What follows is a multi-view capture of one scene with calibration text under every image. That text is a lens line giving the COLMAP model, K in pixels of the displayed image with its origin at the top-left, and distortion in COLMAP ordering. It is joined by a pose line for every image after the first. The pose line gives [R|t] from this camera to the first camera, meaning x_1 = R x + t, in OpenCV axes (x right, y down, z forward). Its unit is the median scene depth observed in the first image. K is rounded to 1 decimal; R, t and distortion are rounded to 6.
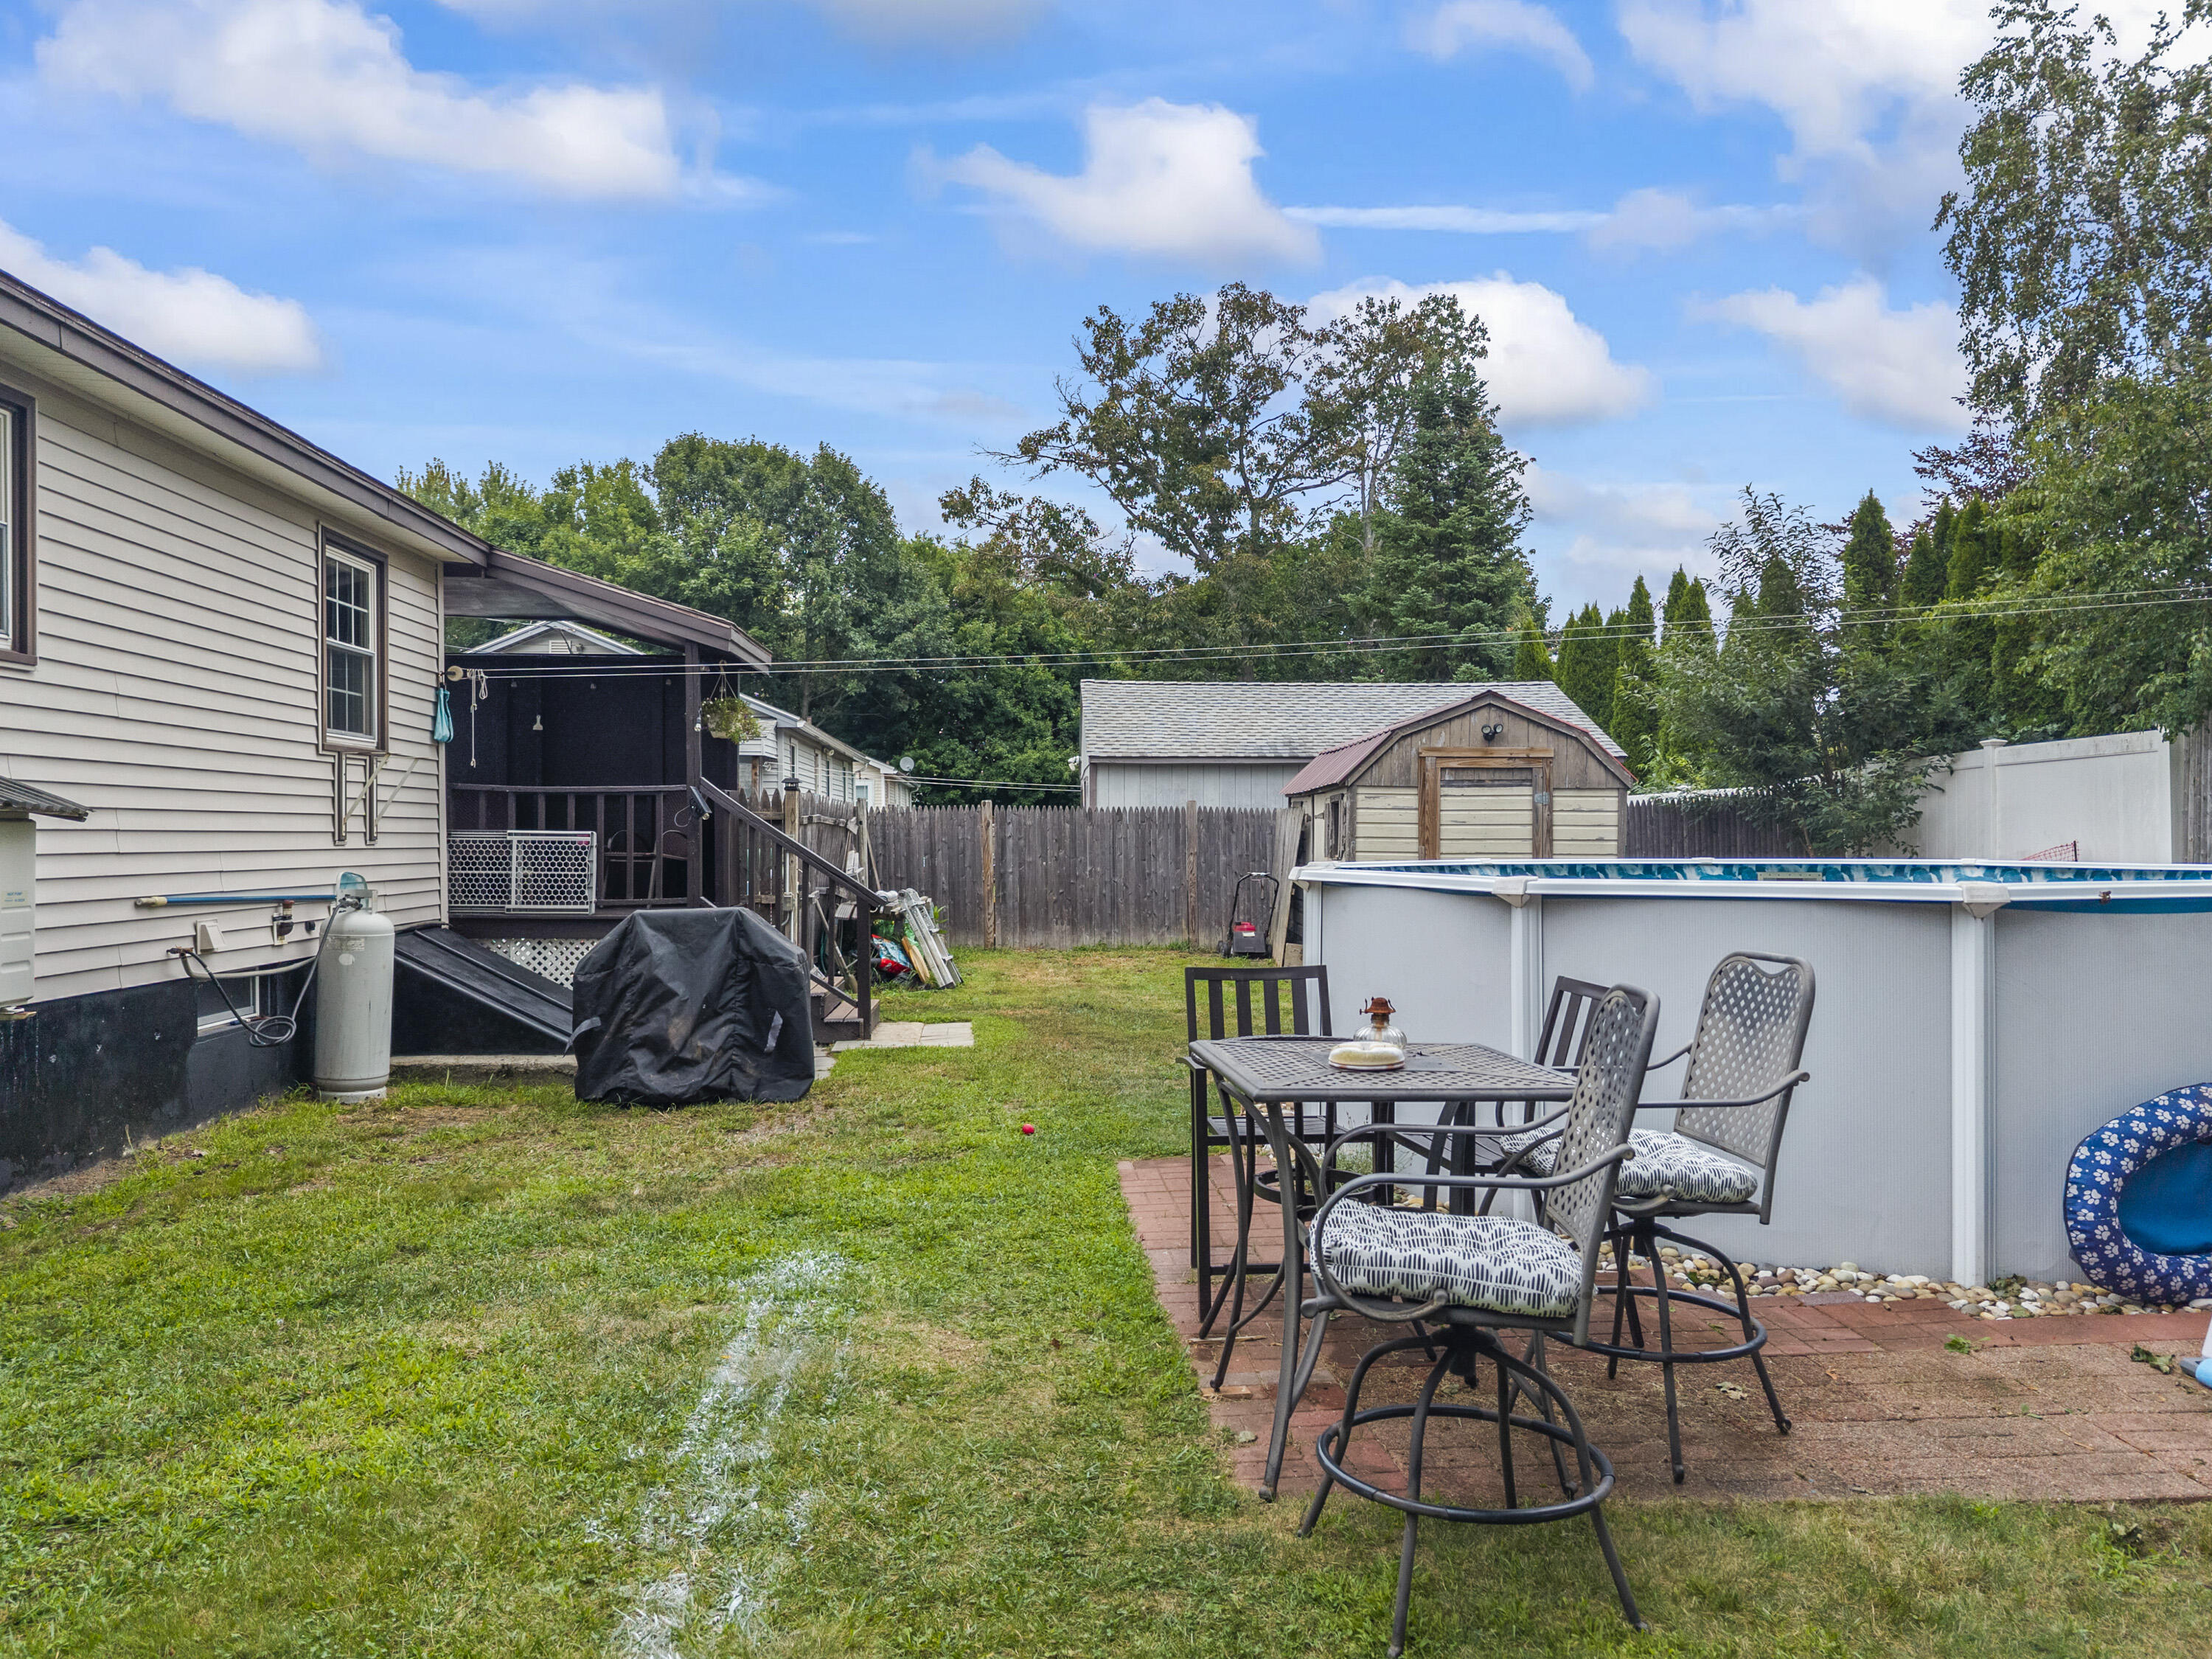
lens RADIAL K [[1533.9, 0, 1106.0], [0, 1533.9, 829.5], [0, 0, 1]] dist [0.008213, -0.005080]
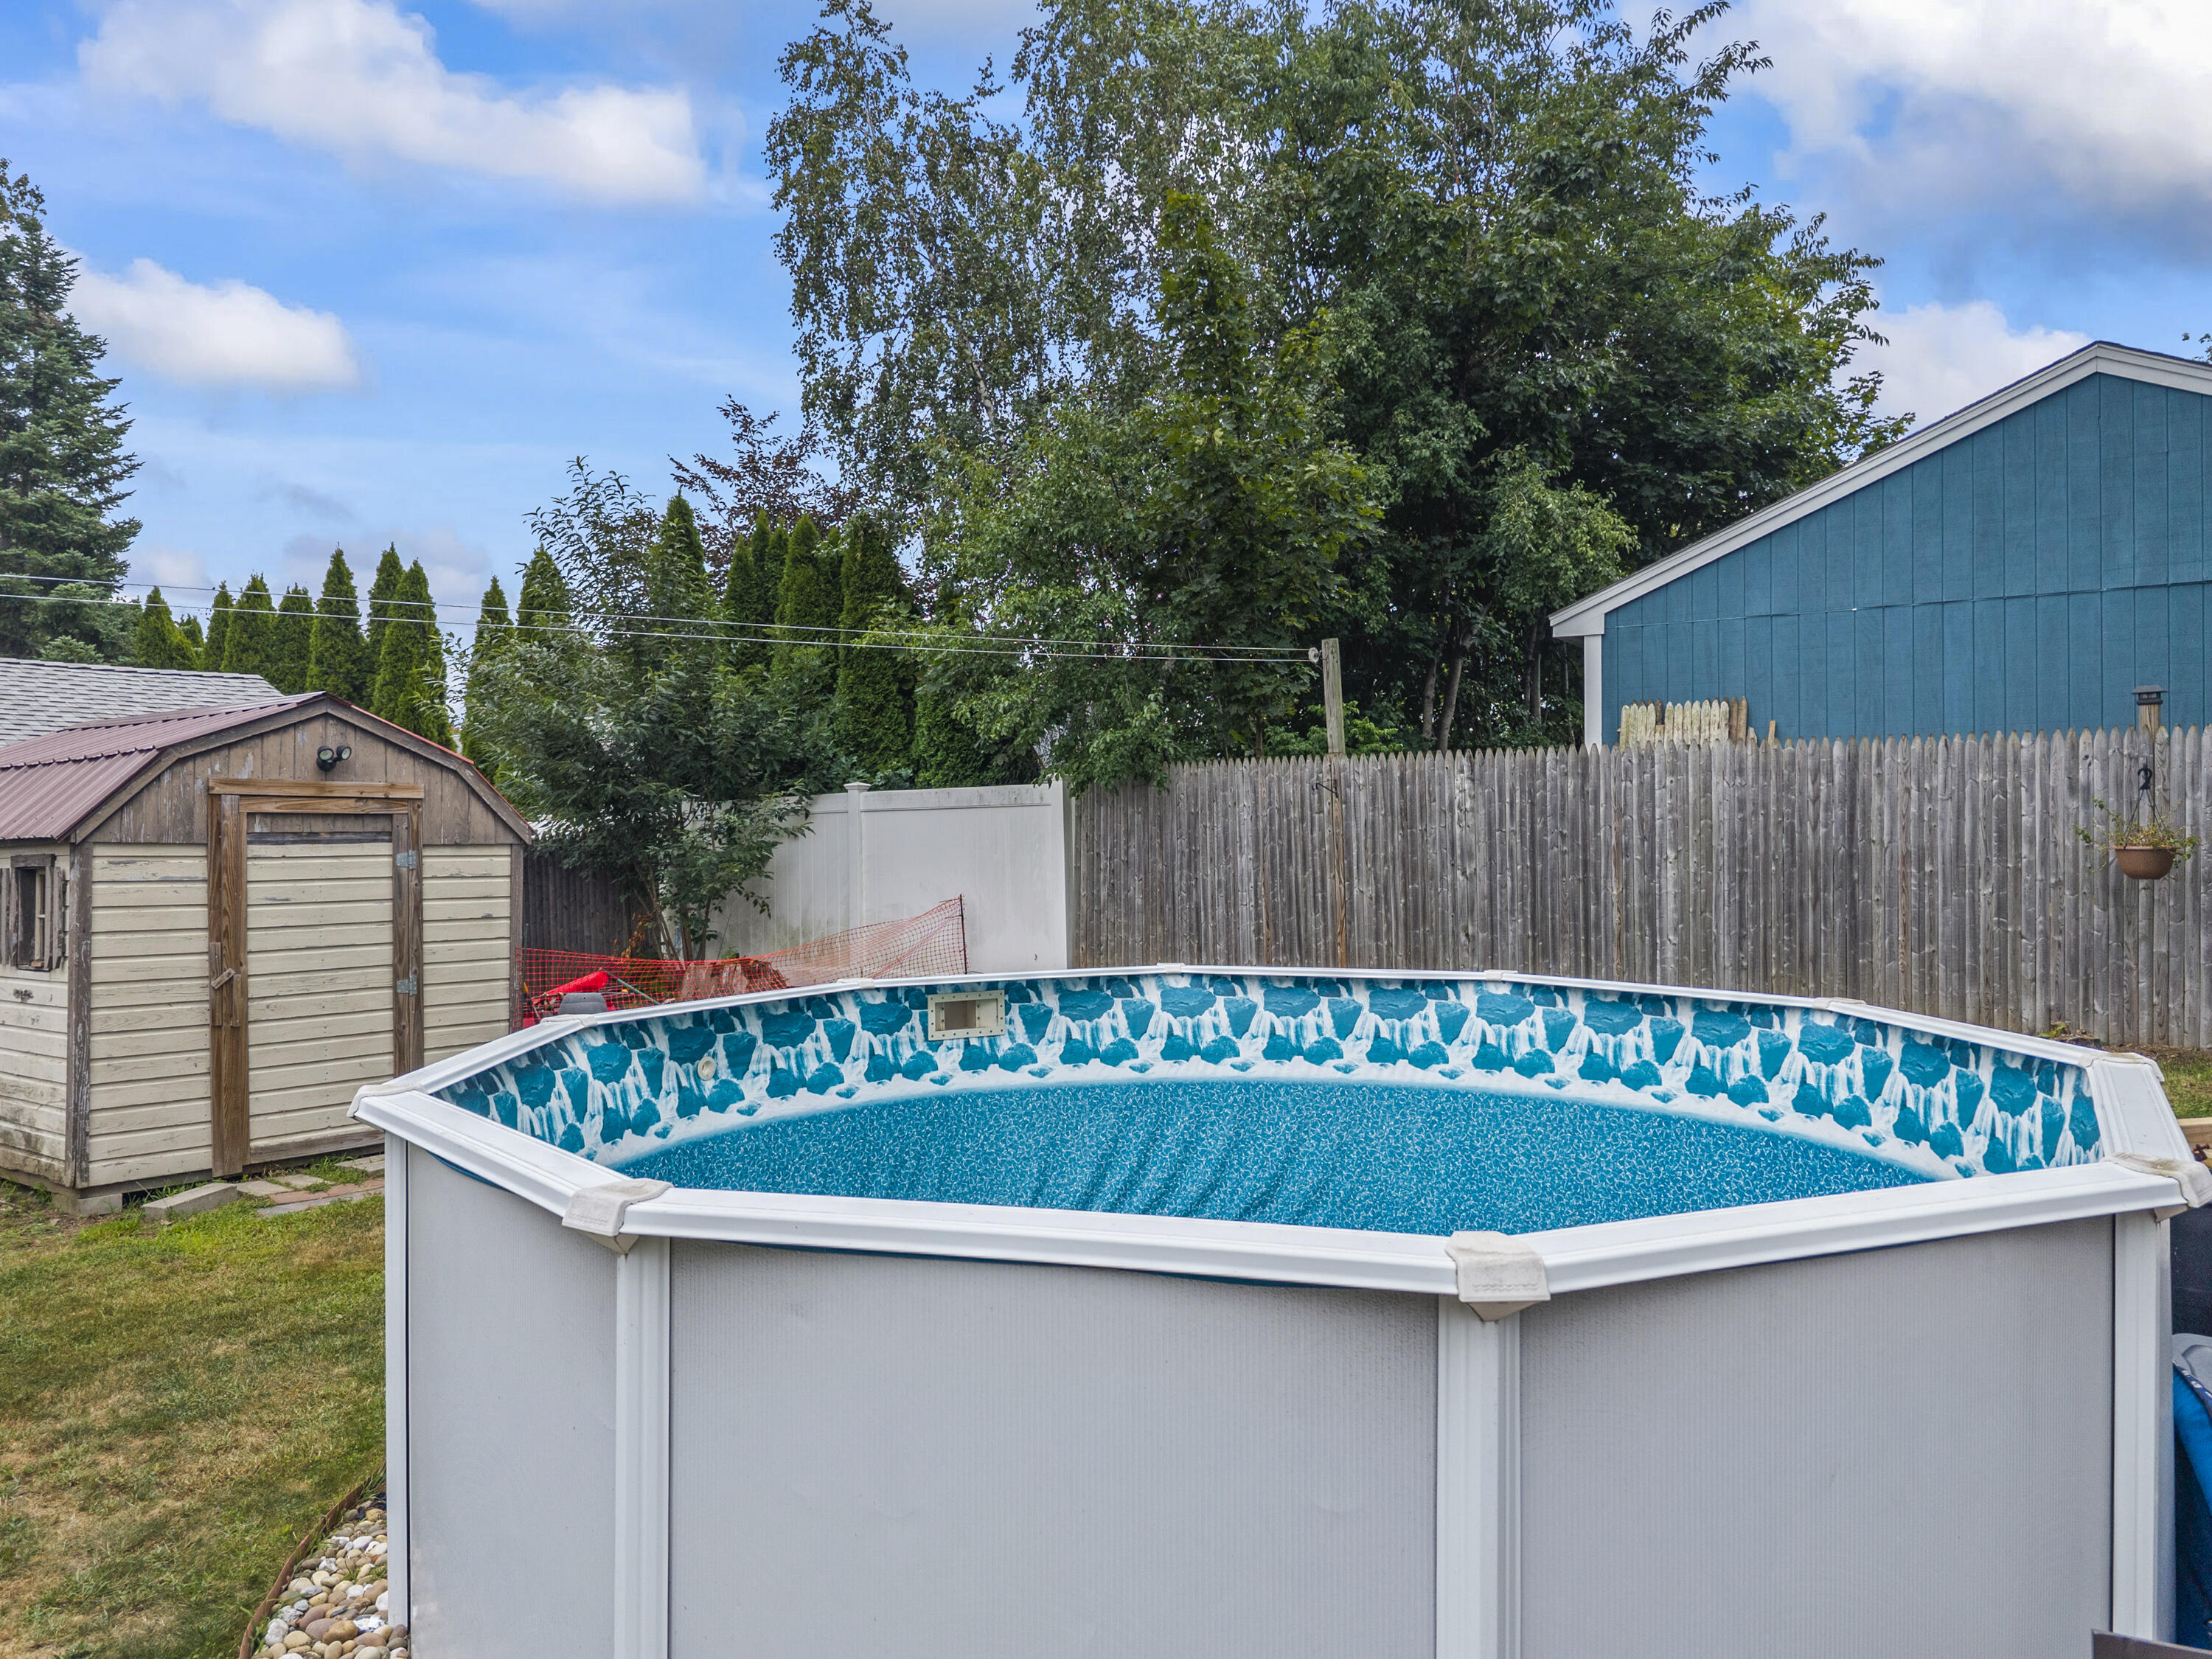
lens RADIAL K [[1533.9, 0, 1106.0], [0, 1533.9, 829.5], [0, 0, 1]] dist [0.008213, -0.005080]
pose [[0.624286, 0.000481, 0.781196, -0.044225], [0.001710, 0.999997, -0.001981, -0.028921], [-0.781194, 0.002572, 0.624283, 0.315609]]
